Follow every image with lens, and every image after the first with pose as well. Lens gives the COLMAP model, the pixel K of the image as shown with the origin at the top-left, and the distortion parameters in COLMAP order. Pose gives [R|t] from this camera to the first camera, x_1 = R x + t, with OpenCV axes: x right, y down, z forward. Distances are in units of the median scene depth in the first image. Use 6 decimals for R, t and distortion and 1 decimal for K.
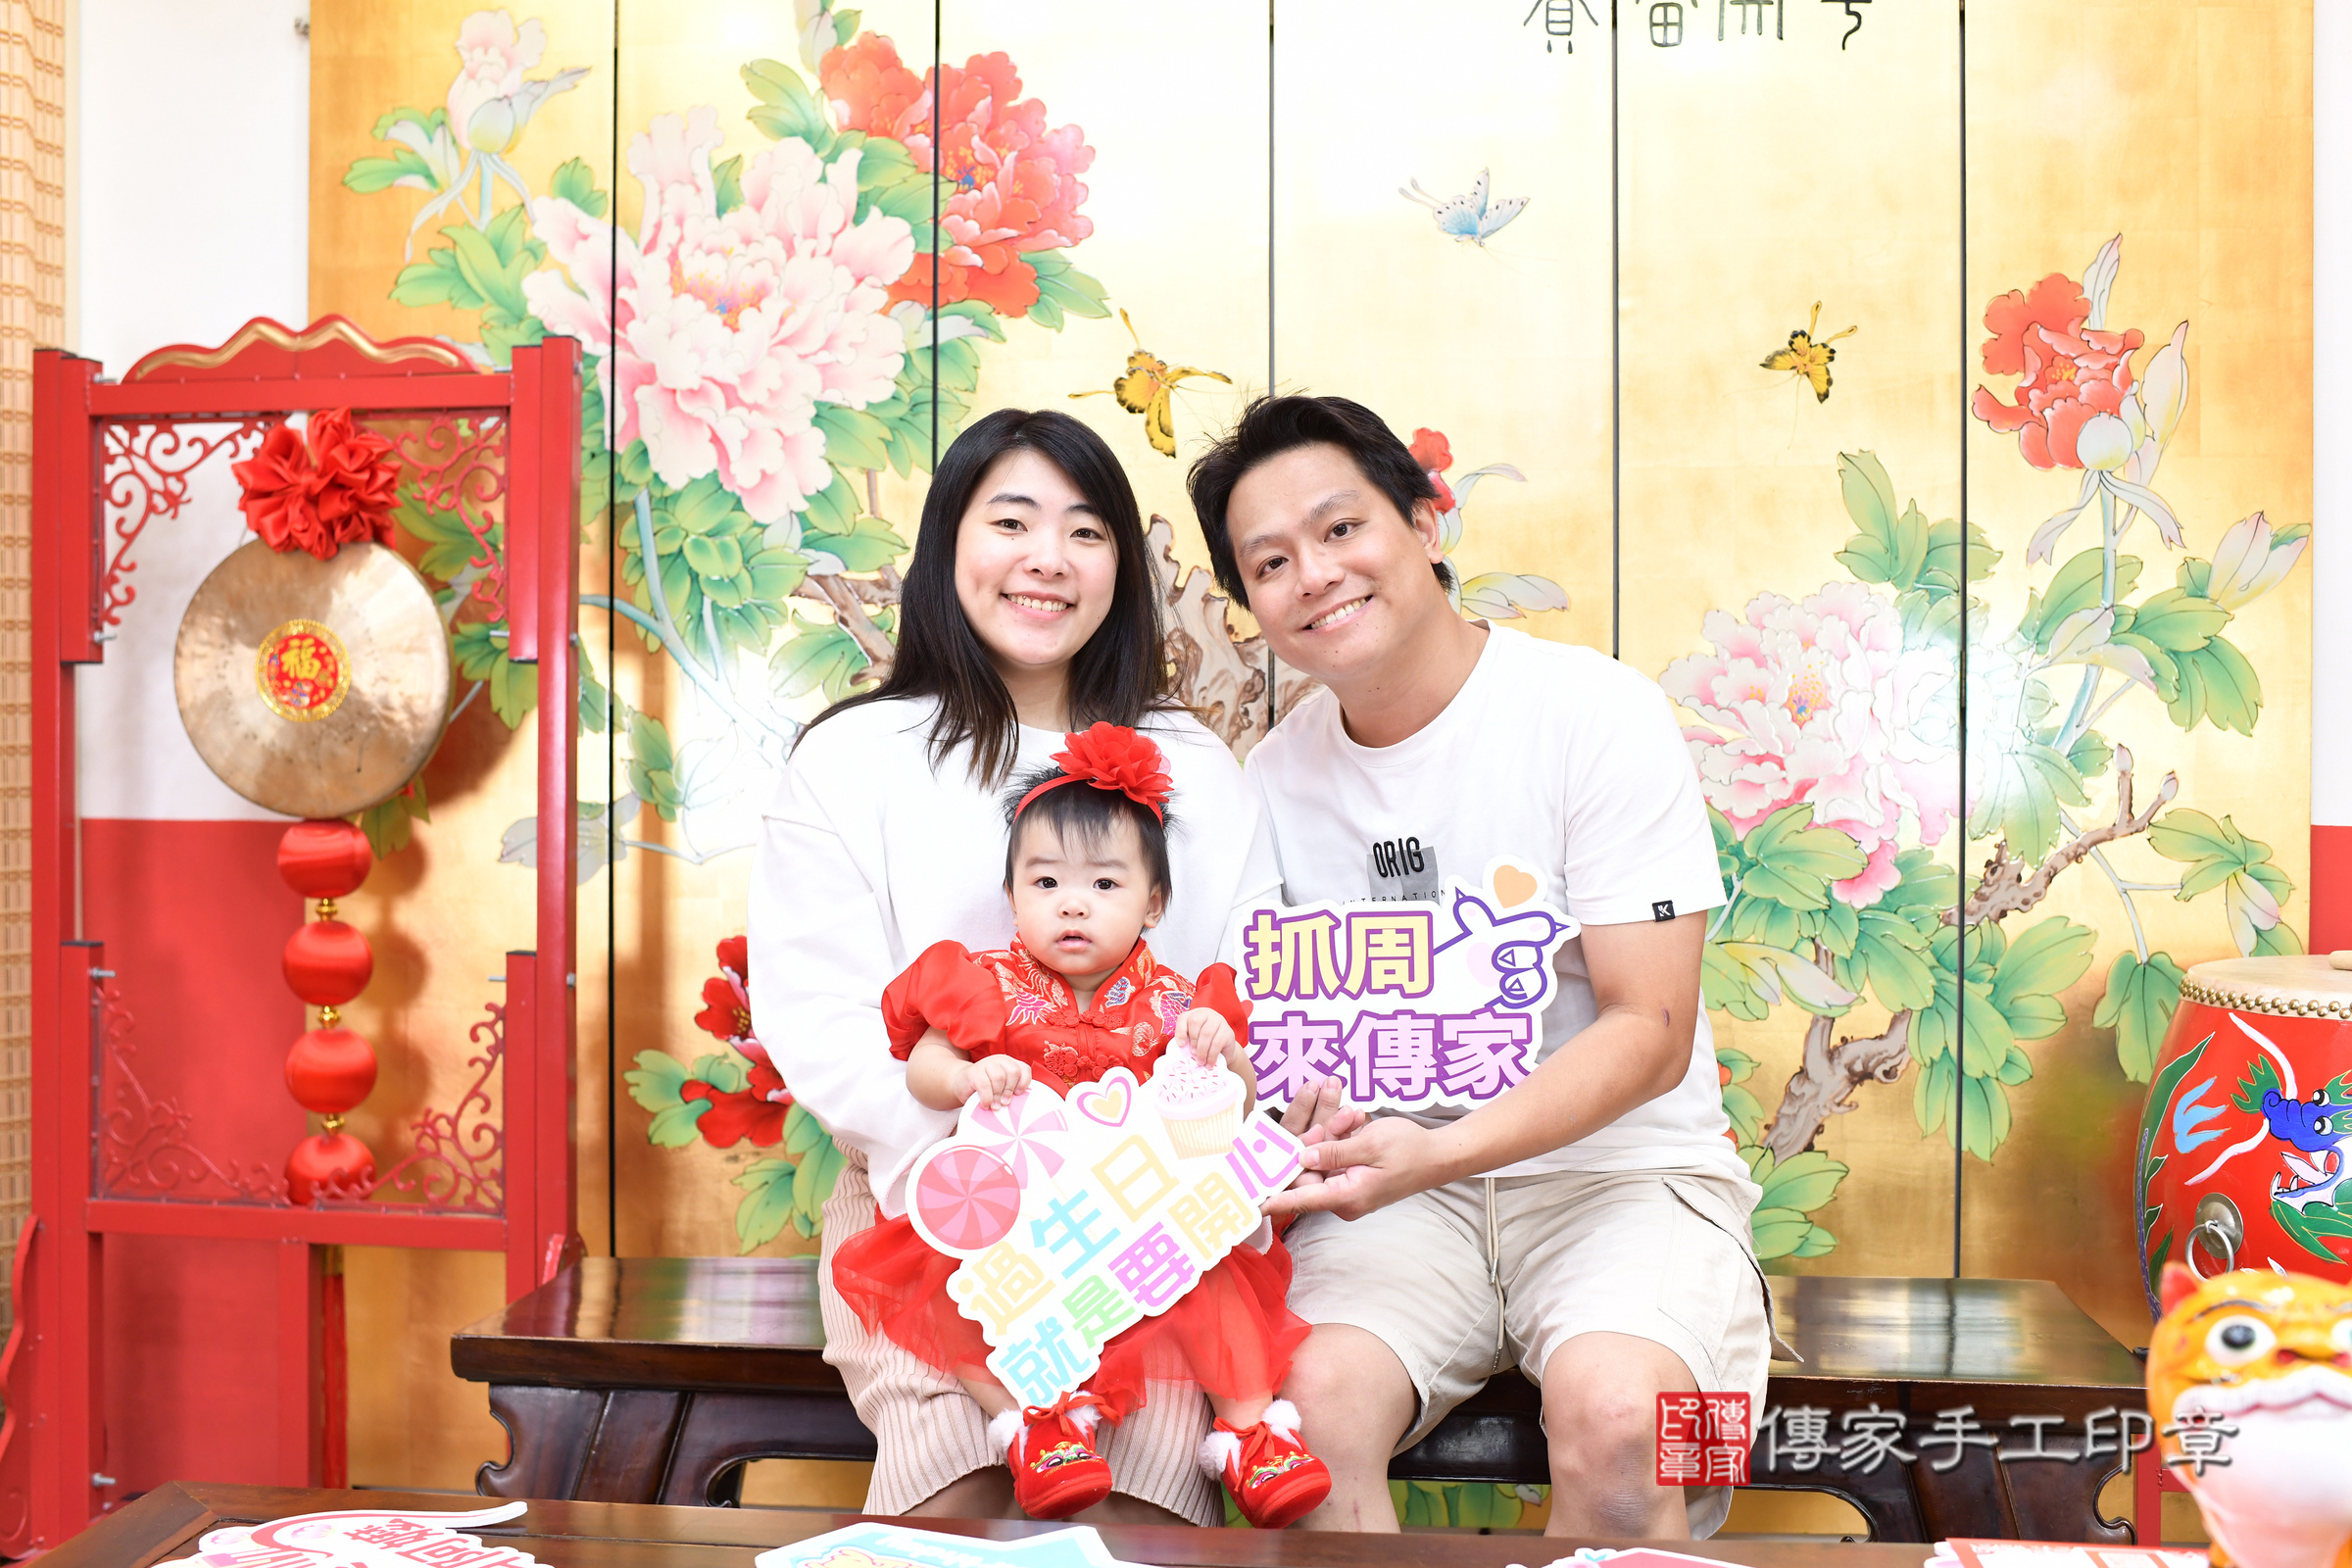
lens RADIAL K [[2388.1, 0, 1176.0], [0, 2388.1, 784.0], [0, 0, 1]] dist [-0.106981, 0.115700]
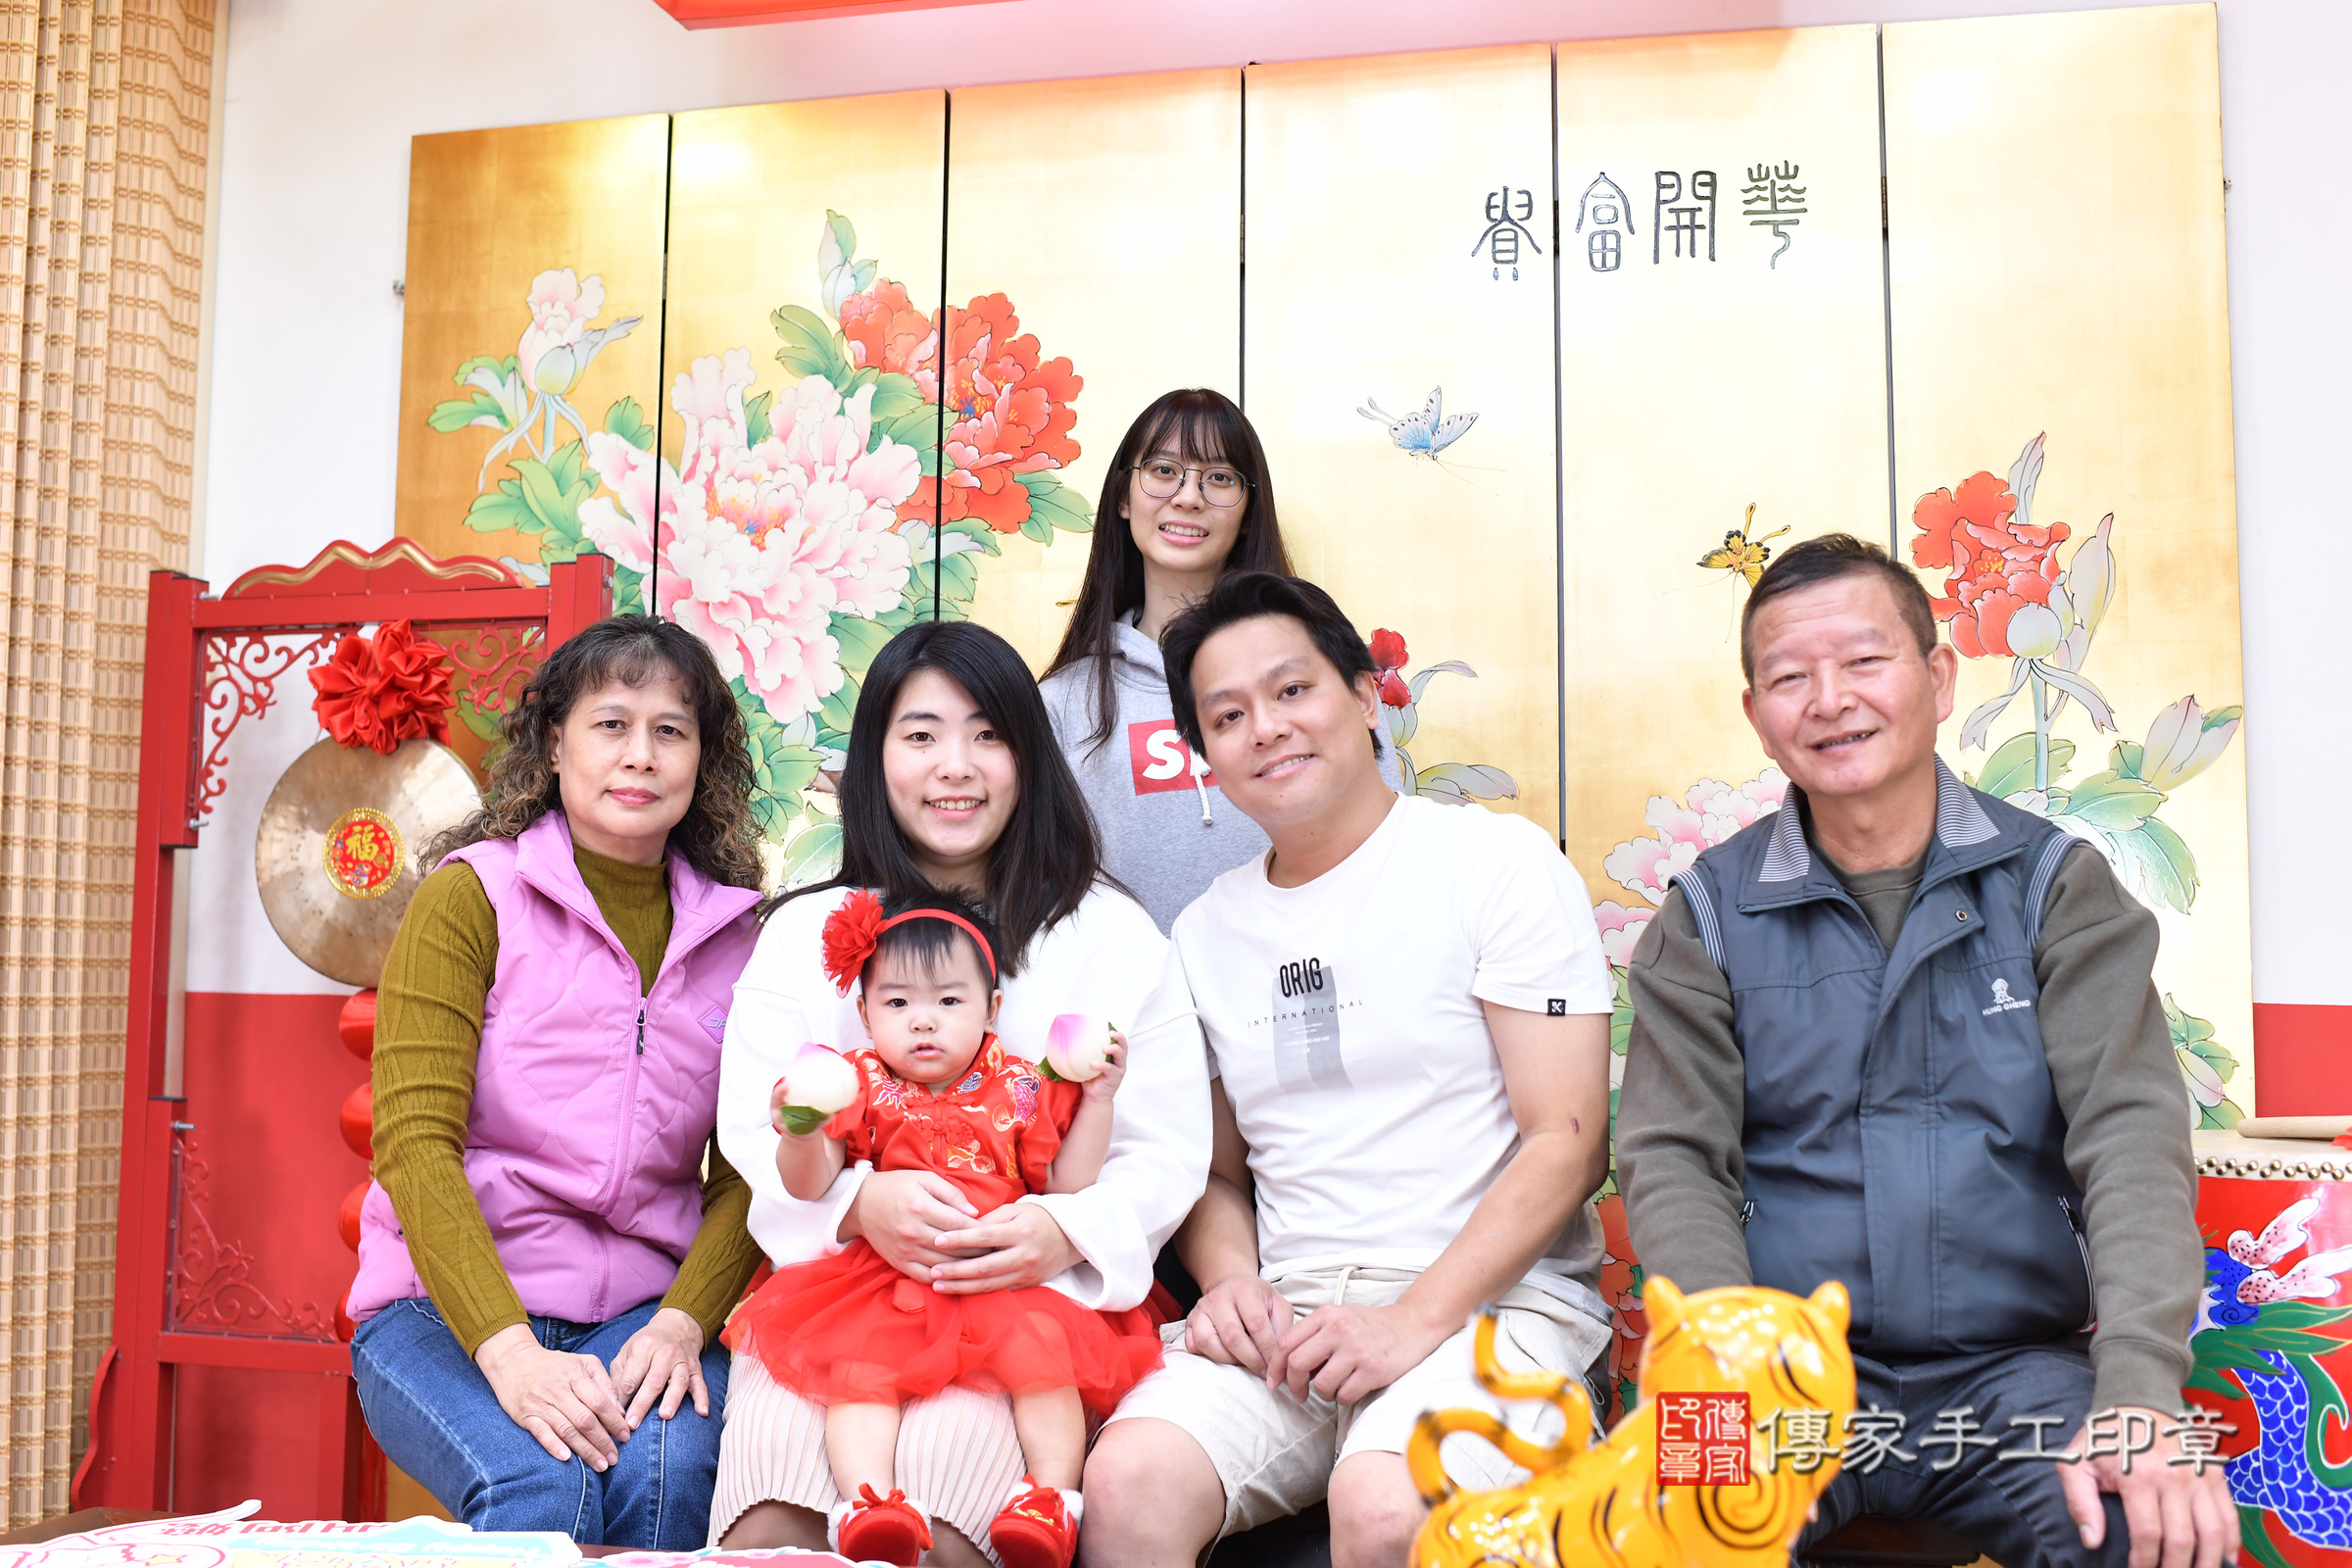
lens RADIAL K [[2481.8, 0, 1173.8], [0, 2481.8, 784.4], [0, 0, 1]] dist [-0.108387, 0.121722]
pose [[0.992751, -0.004582, -0.120102, 0.145698], [-0.008099, 0.994452, -0.104881, 0.037211], [0.119916, 0.105093, 0.987206, -0.100653]]
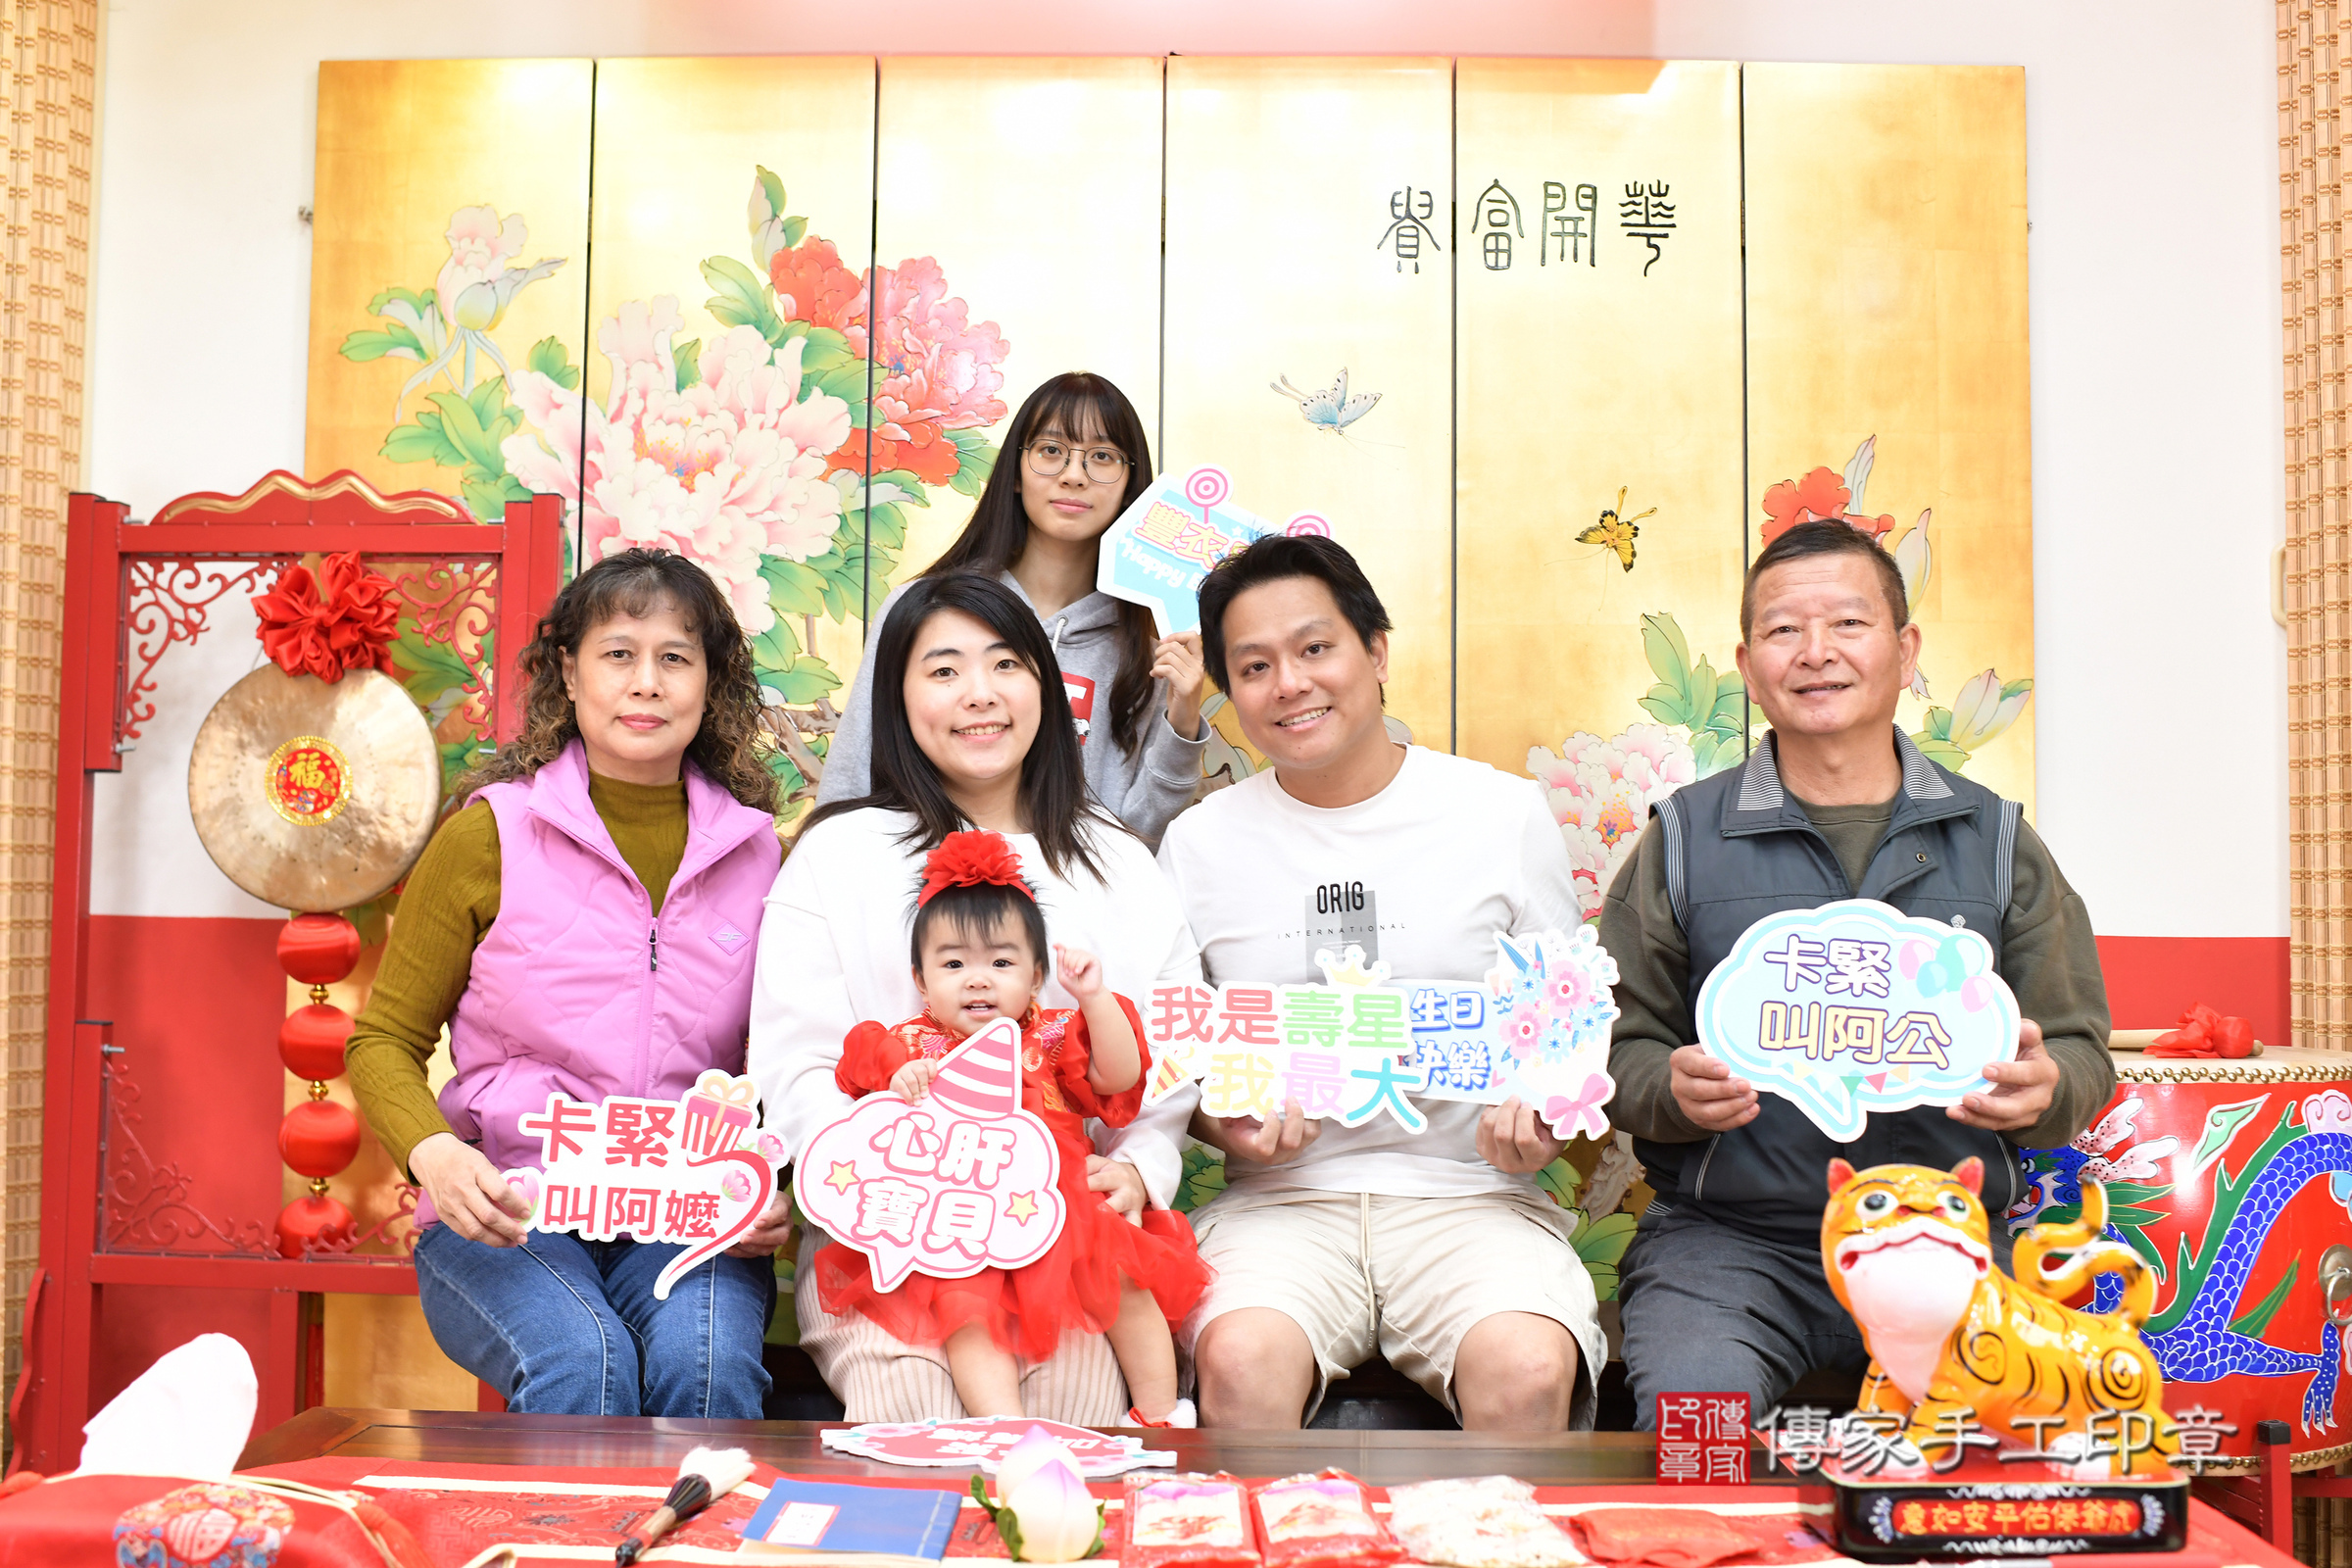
lens RADIAL K [[2547.1, 0, 1172.4], [0, 2547.1, 786.8], [0, 0, 1]] dist [-0.111909, 0.129390]
pose [[0.996919, 0.013130, 0.077337, -0.048756], [-0.007952, 0.997729, -0.066887, 0.031697], [-0.078040, 0.066066, 0.994759, -0.230237]]
